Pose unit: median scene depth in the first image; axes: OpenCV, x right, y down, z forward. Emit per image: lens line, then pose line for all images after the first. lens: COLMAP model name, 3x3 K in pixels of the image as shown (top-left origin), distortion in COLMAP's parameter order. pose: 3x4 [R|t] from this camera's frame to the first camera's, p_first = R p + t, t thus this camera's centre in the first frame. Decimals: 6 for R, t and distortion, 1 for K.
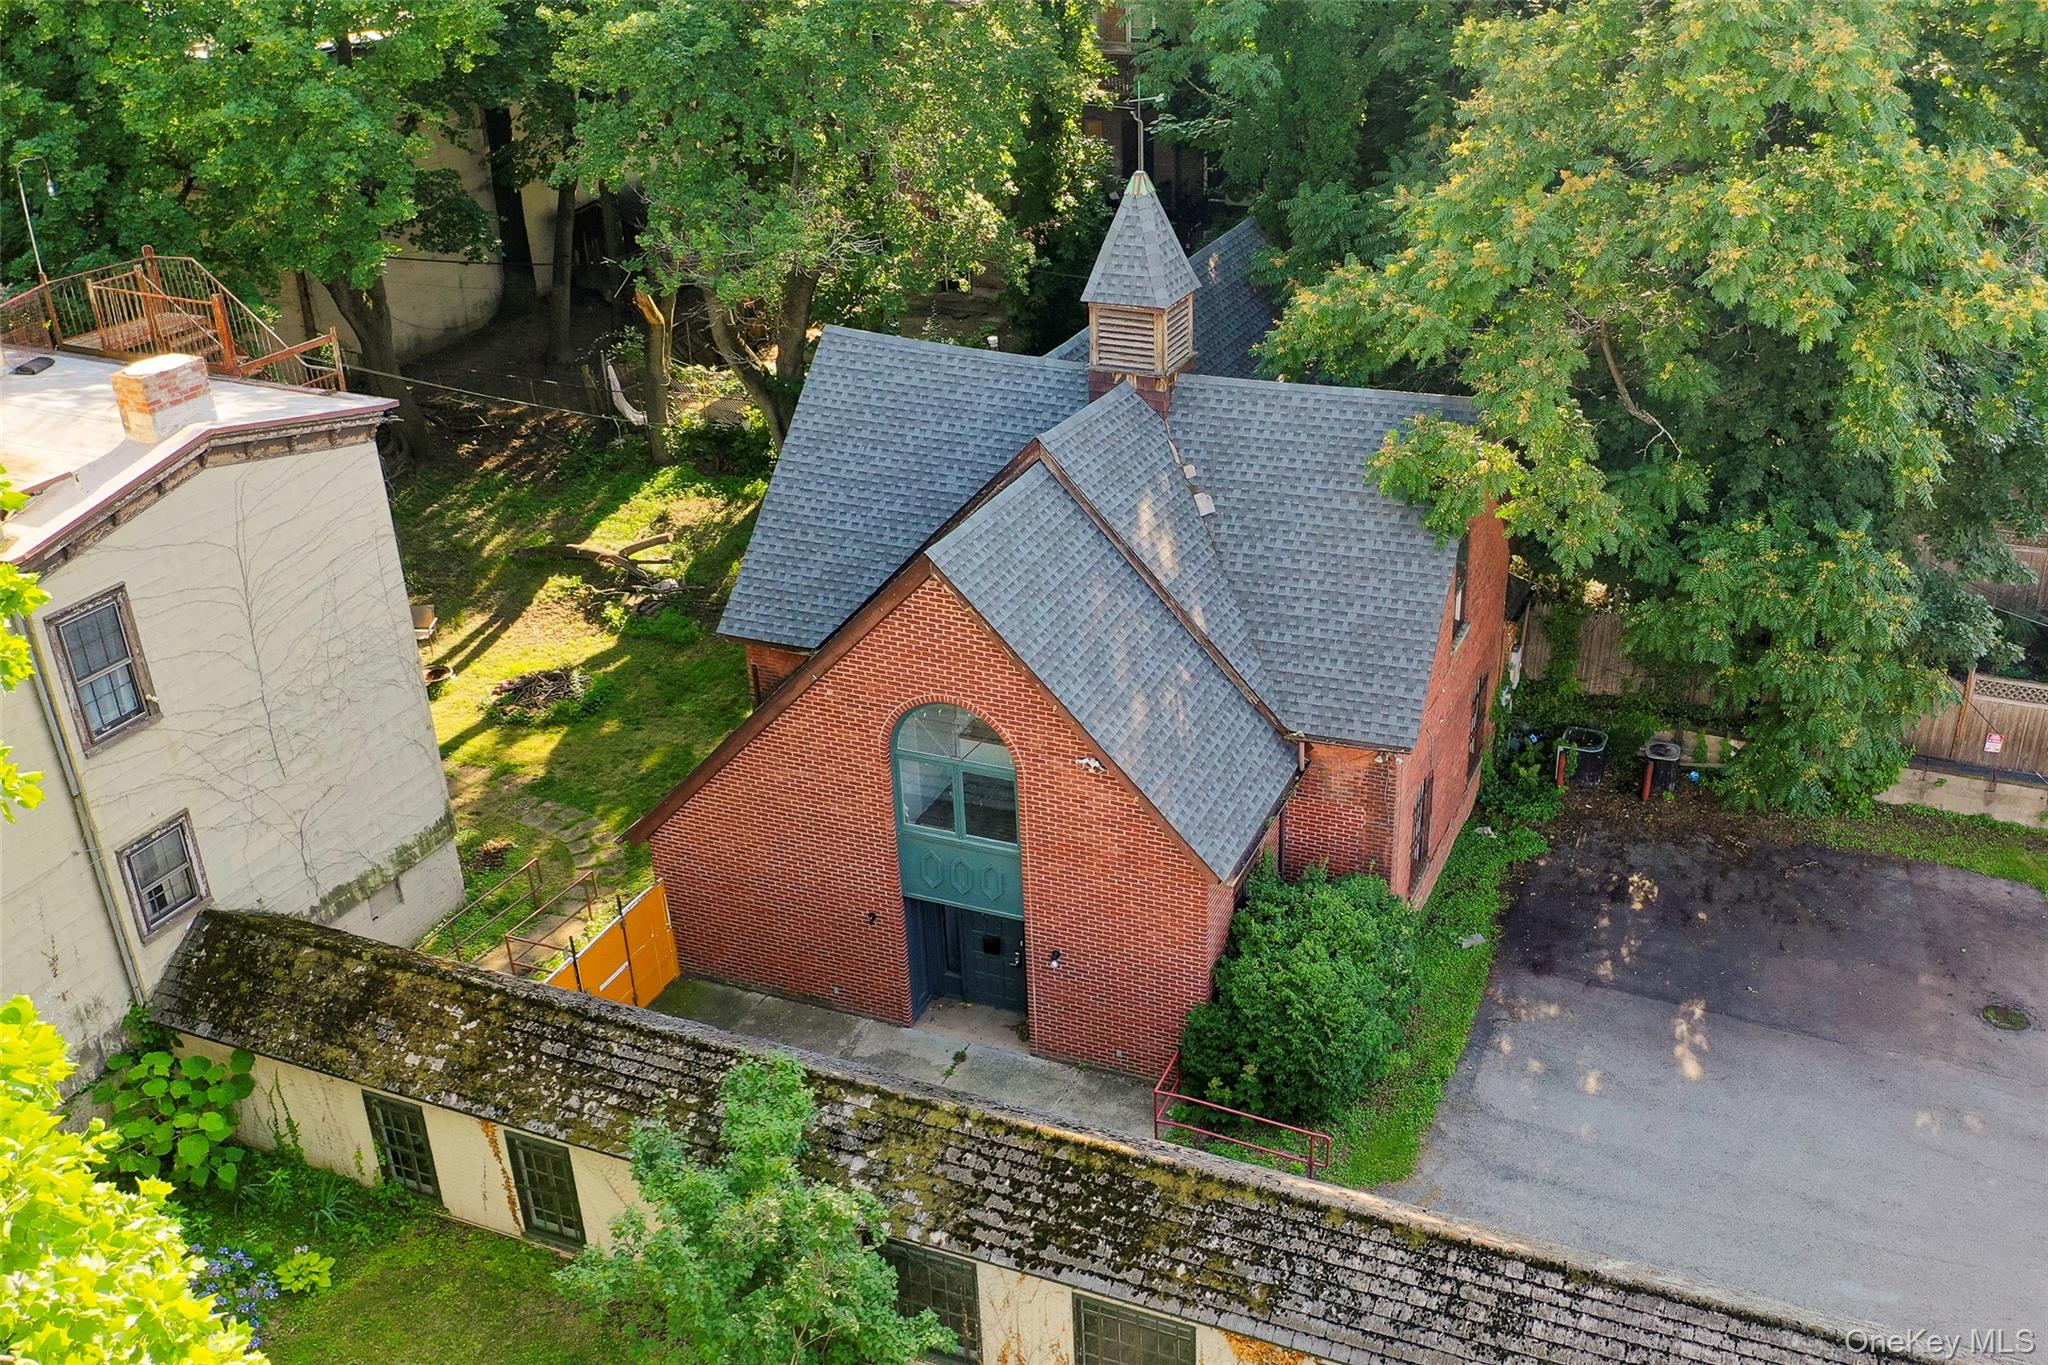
lens RADIAL K [[1876.5, 0, 1024.0], [0, 1876.5, 682.5], [0, 0, 1]] dist [0.004103, 0.005442]
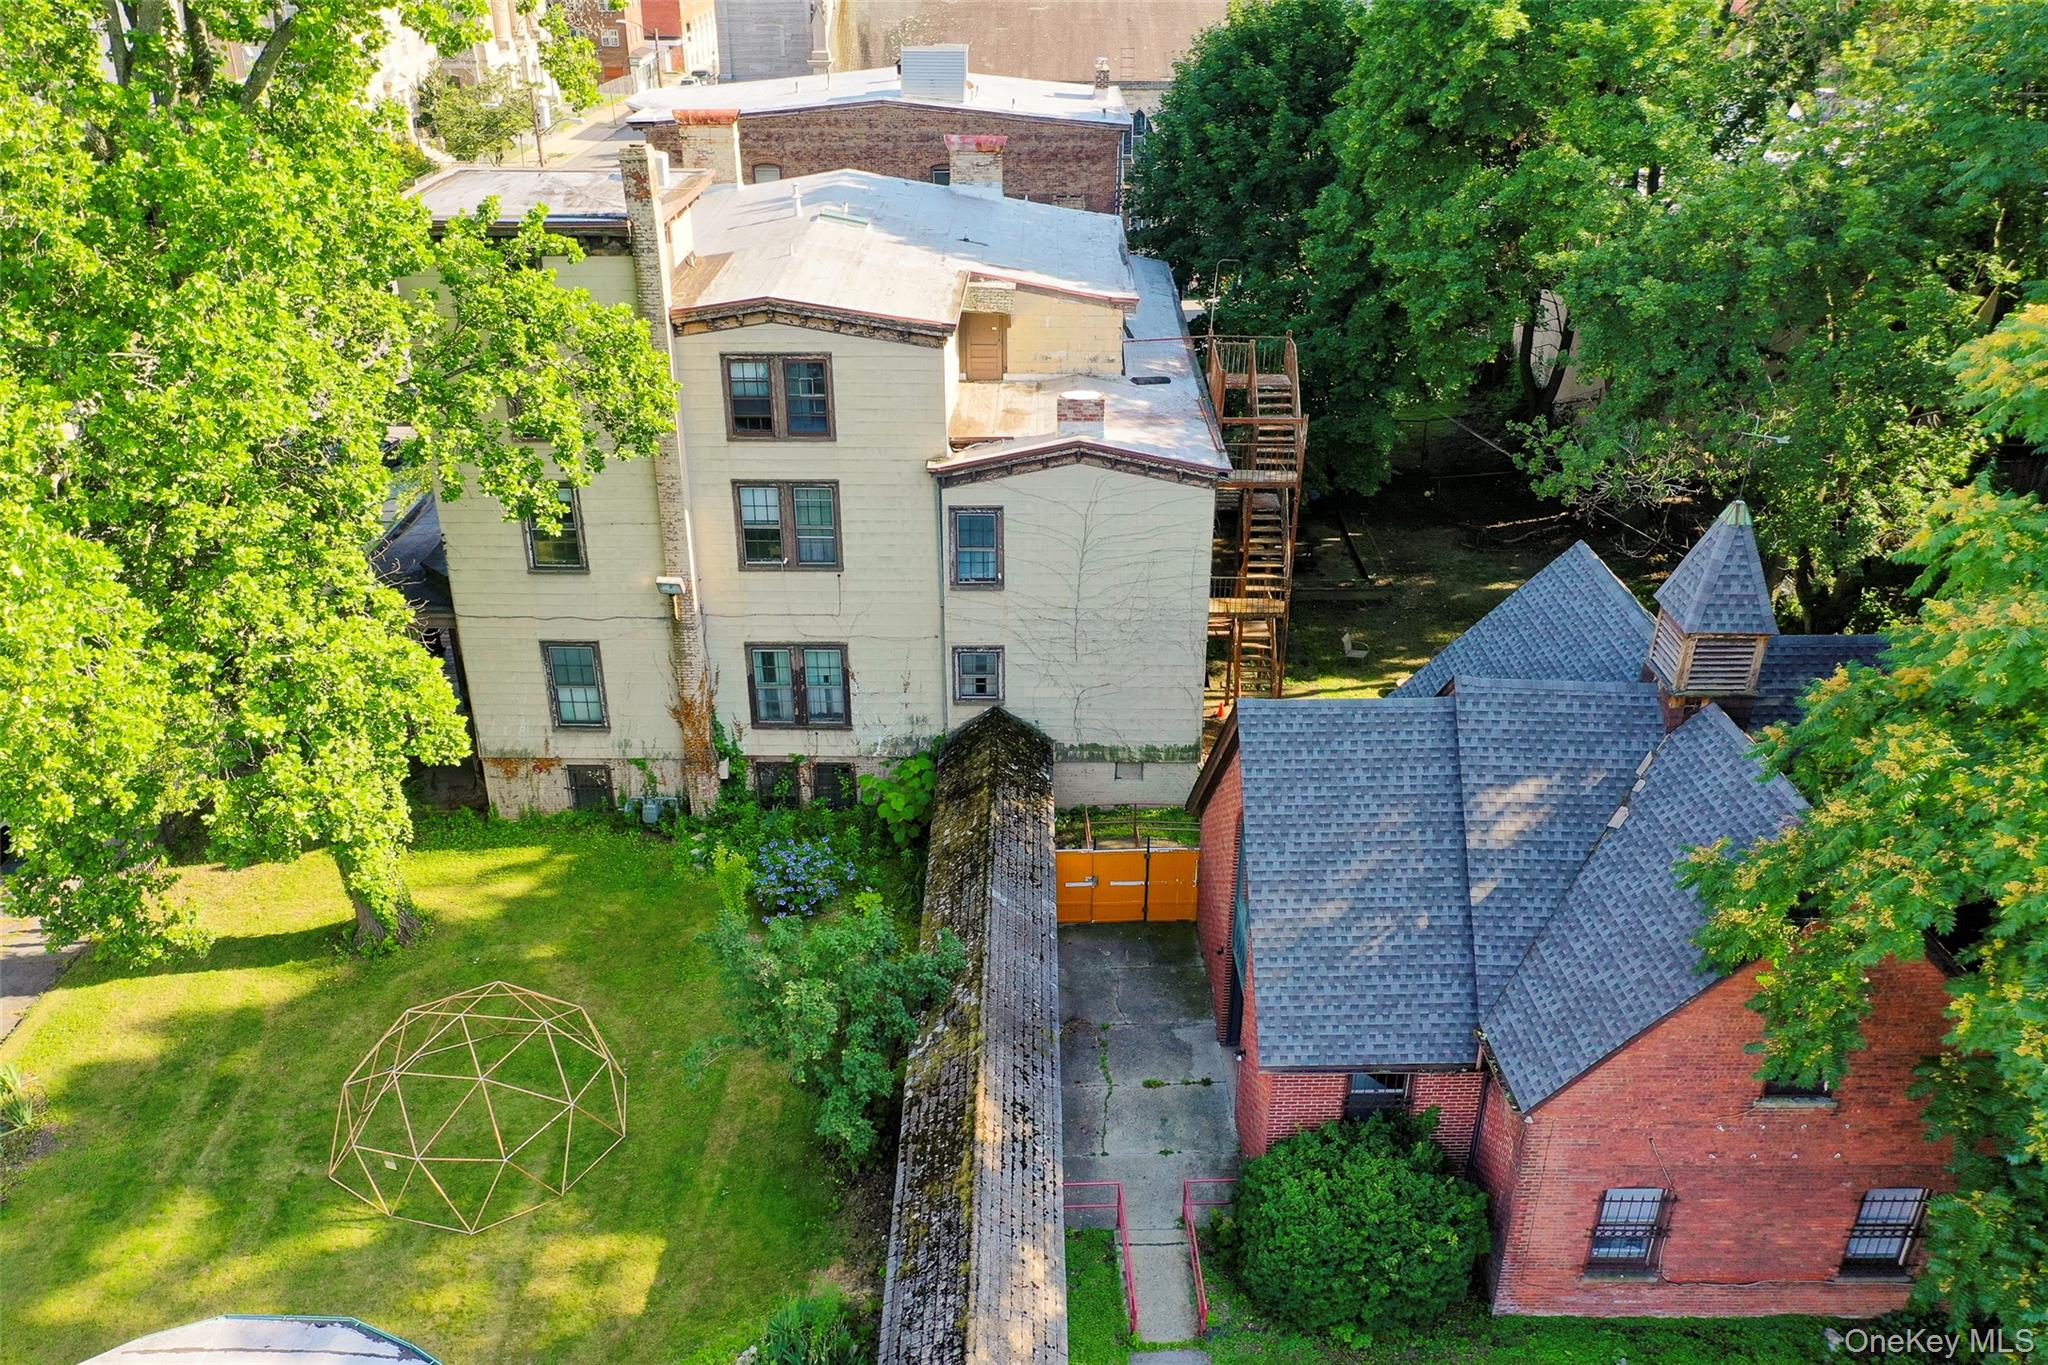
lens RADIAL K [[1483.4, 0, 1024.0], [0, 1483.4, 682.5], [0, 0, 1]] dist [0.004331, 0.000438]
pose [[0.392334, 0.434297, -0.810839, 0.641809], [-0.405302, 0.872951, 0.271455, -0.269202], [0.825715, 0.222134, 0.518509, 0.339953]]
